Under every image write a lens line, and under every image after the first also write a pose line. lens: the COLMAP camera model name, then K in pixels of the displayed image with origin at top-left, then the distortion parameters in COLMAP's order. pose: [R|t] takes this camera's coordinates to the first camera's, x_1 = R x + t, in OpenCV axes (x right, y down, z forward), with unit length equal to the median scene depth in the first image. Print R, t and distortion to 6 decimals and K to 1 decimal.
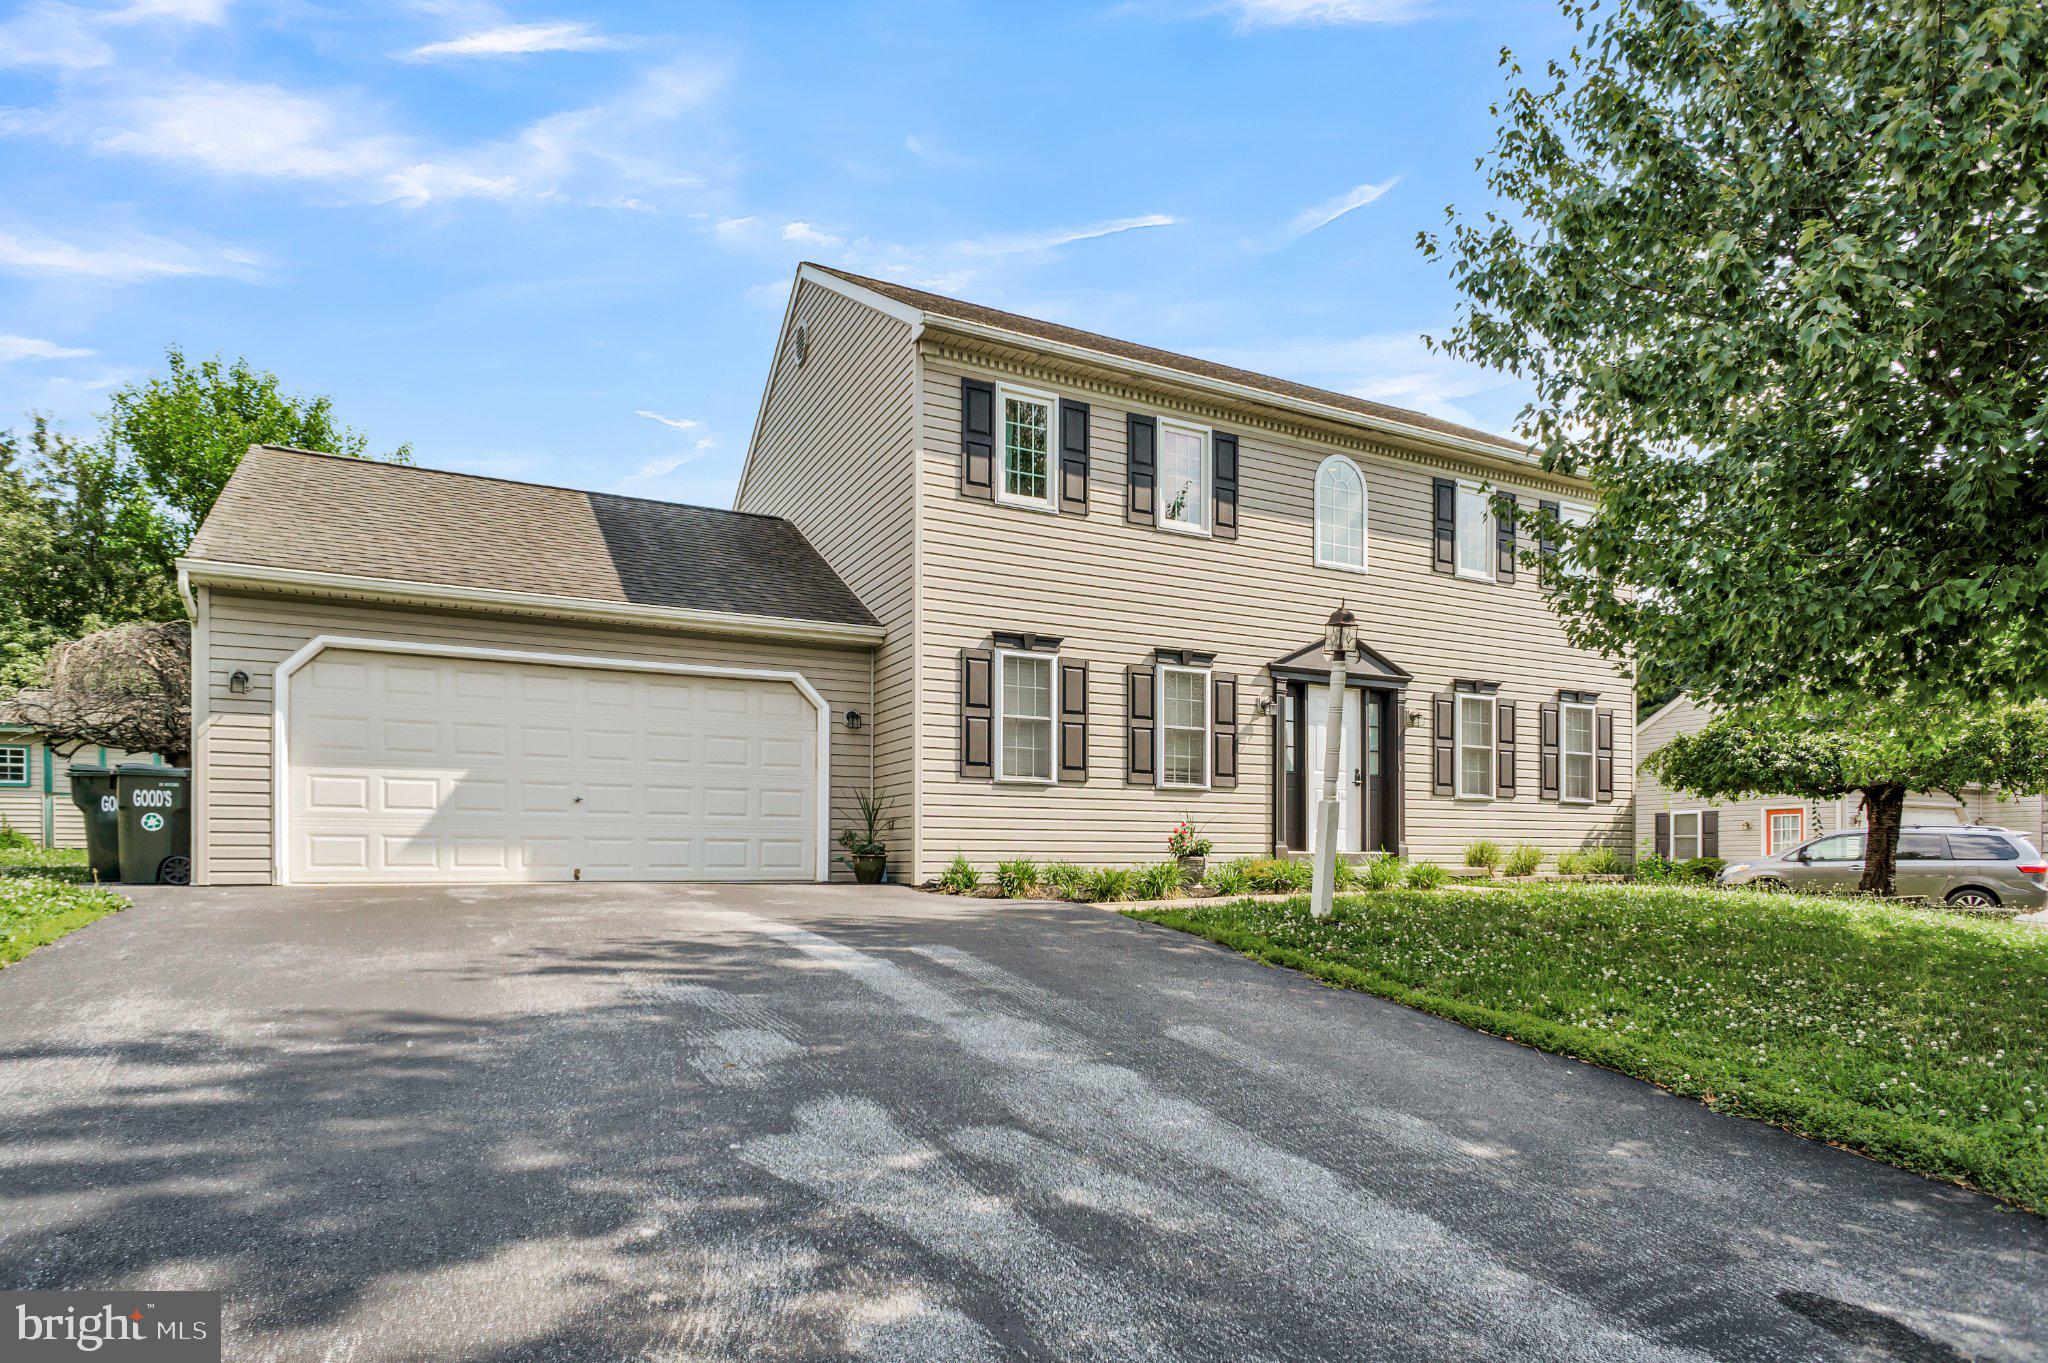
lens RADIAL K [[1118.1, 0, 1017.7], [0, 1118.1, 683.6], [0, 0, 1]] dist [-0.012867, 0.002064]
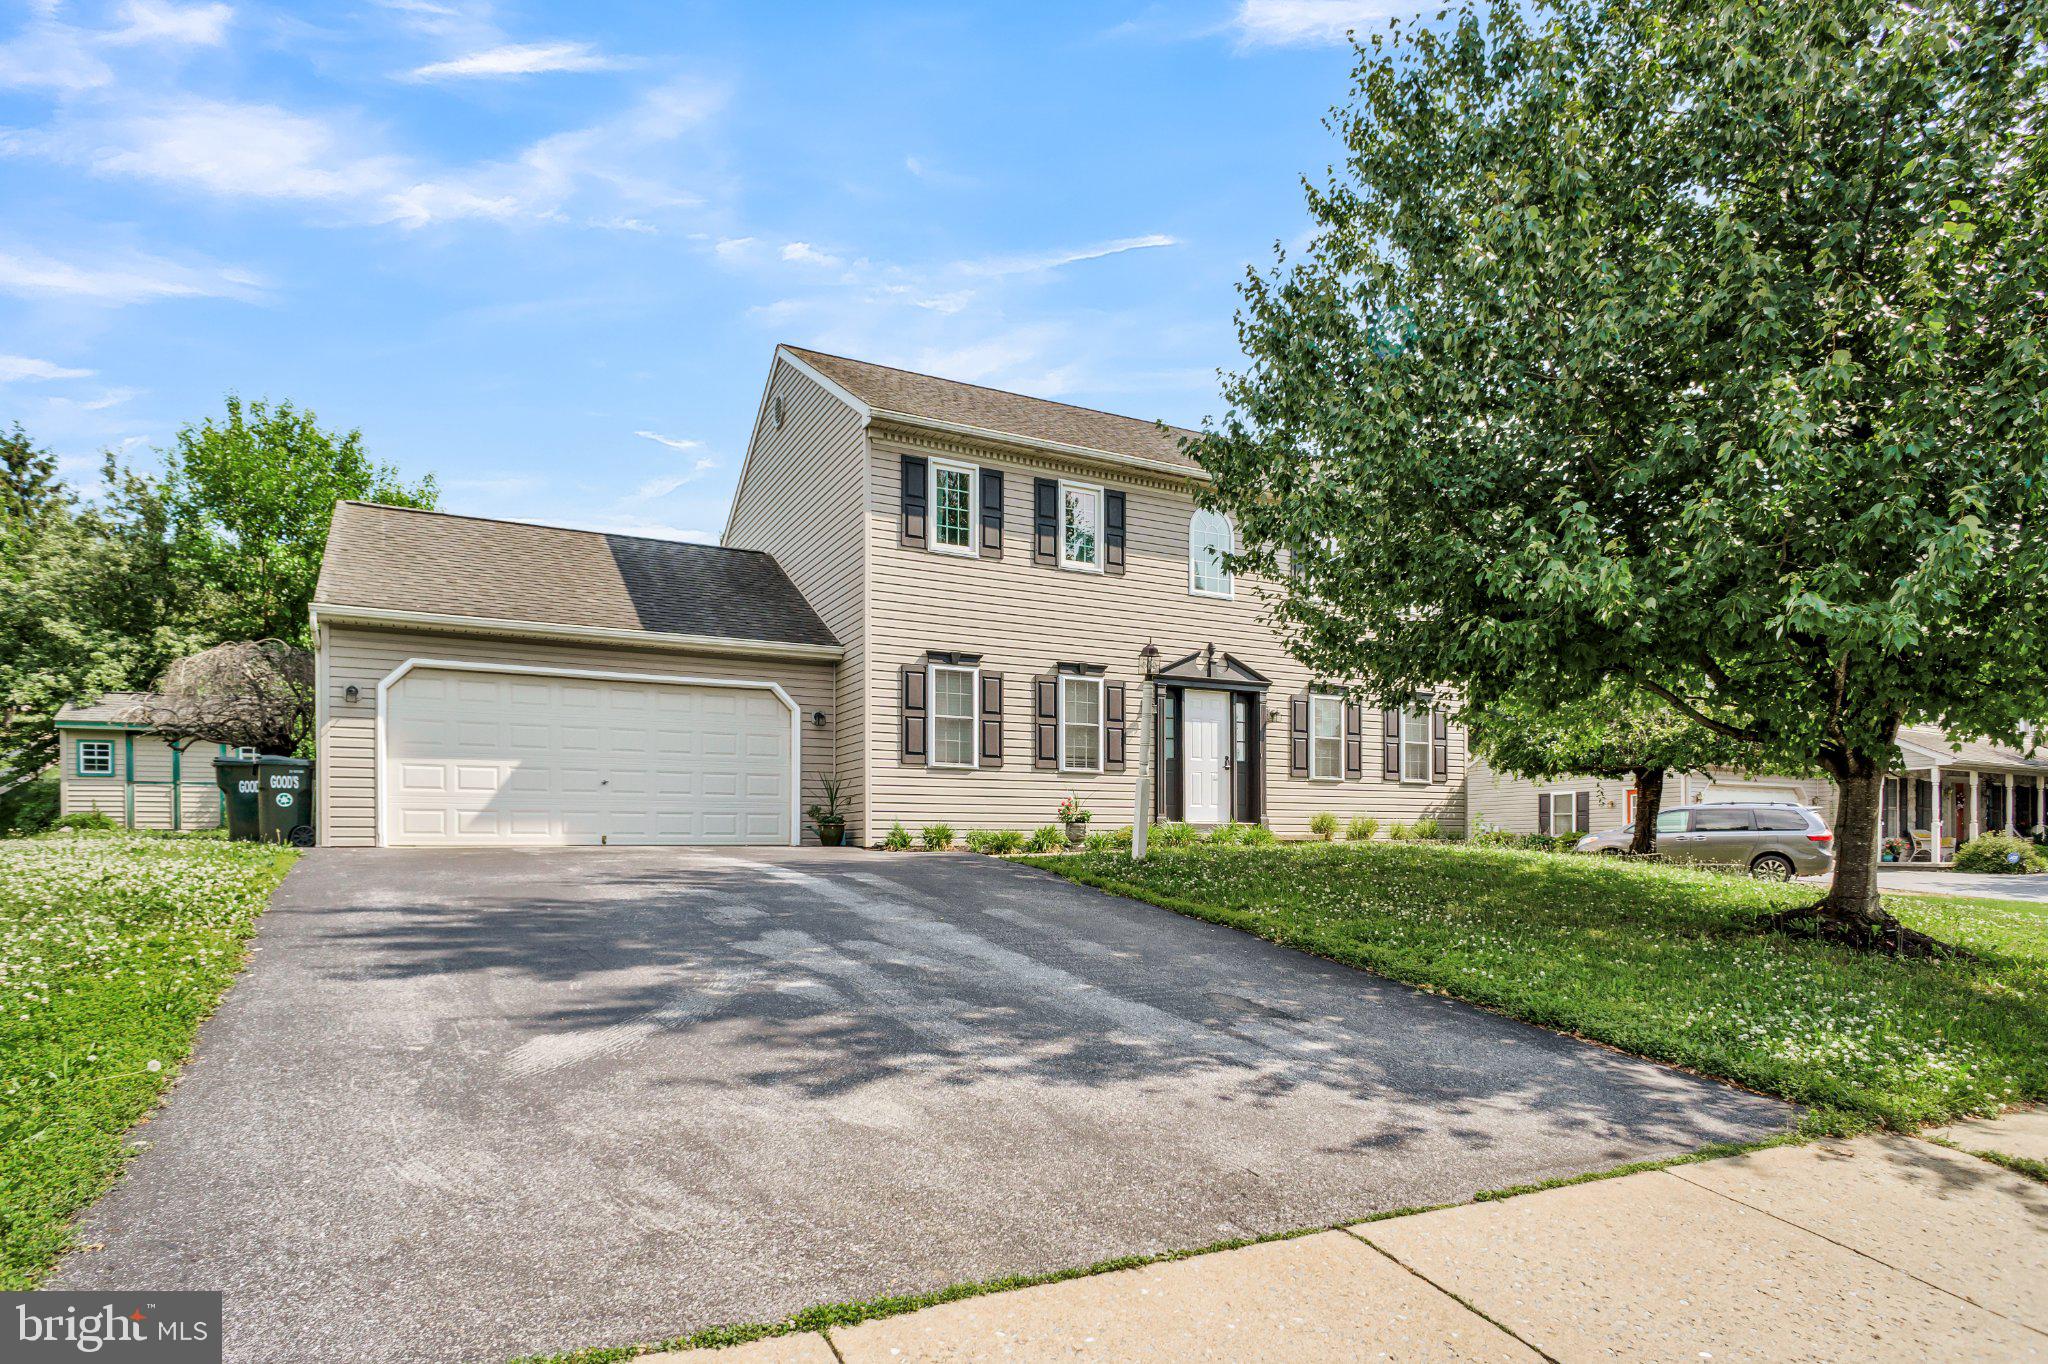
lens RADIAL K [[1118.1, 0, 1031.3], [0, 1118.1, 680.3], [0, 0, 1]] dist [-0.012867, 0.002064]
pose [[0.999775, -0.002789, 0.021052, 0.065887], [0.002637, 0.999970, 0.007241, -0.019978], [-0.021071, -0.007184, 0.999752, -0.271090]]
